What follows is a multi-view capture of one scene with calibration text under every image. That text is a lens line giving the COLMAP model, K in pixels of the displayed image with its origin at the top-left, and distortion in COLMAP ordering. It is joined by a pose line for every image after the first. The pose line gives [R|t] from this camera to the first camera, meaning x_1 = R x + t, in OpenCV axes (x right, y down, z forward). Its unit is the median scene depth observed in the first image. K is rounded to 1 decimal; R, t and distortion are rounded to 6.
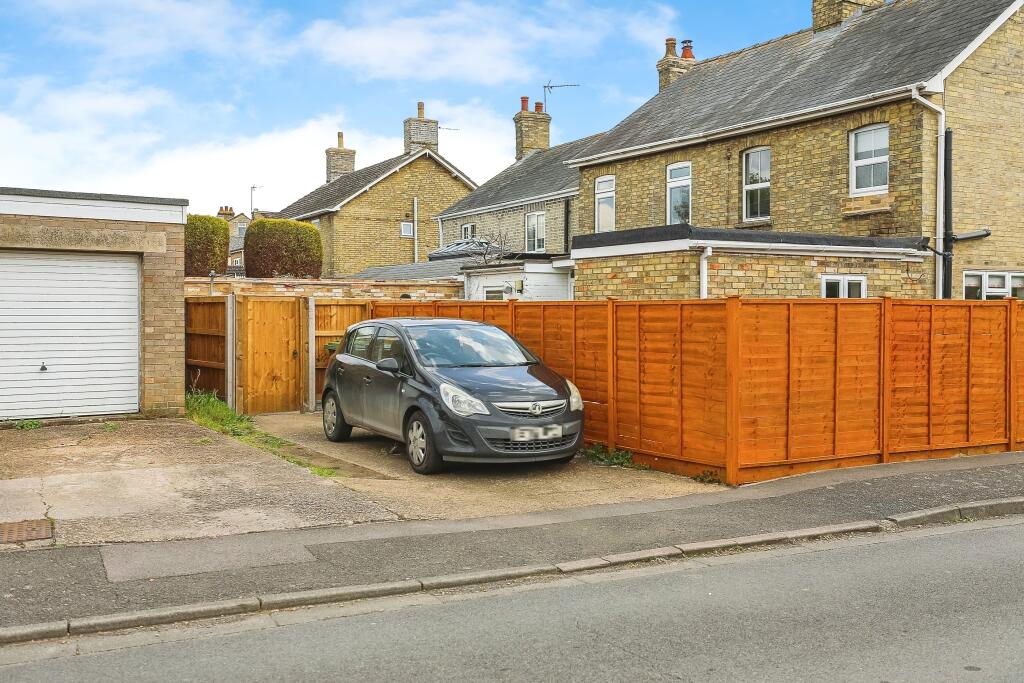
lens RADIAL K [[1048.0, 0, 512.0], [0, 1048.0, 341.5], [0, 0, 1]] dist [0.001402, -0.001579]
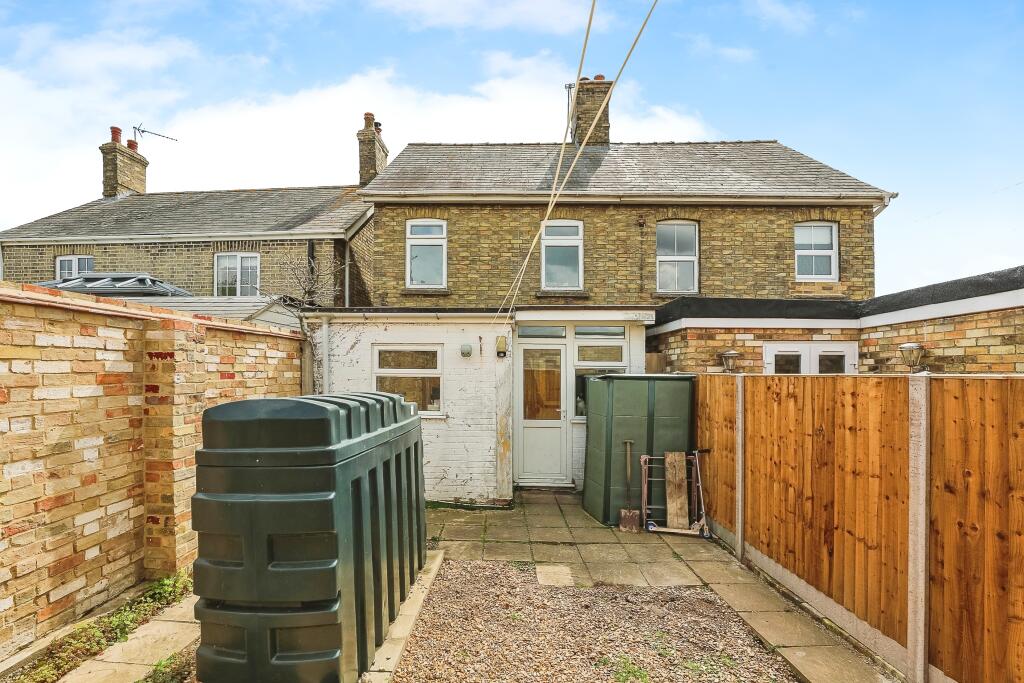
lens RADIAL K [[493.8, 0, 511.5], [0, 493.8, 369.0], [0, 0, 1]] dist [-0.038413, 0.000046]
pose [[0.533660, 0.008452, 0.845657, -0.240416], [0.015799, 0.999676, -0.019961, -0.034059], [-0.845552, 0.024013, 0.533353, 0.857052]]
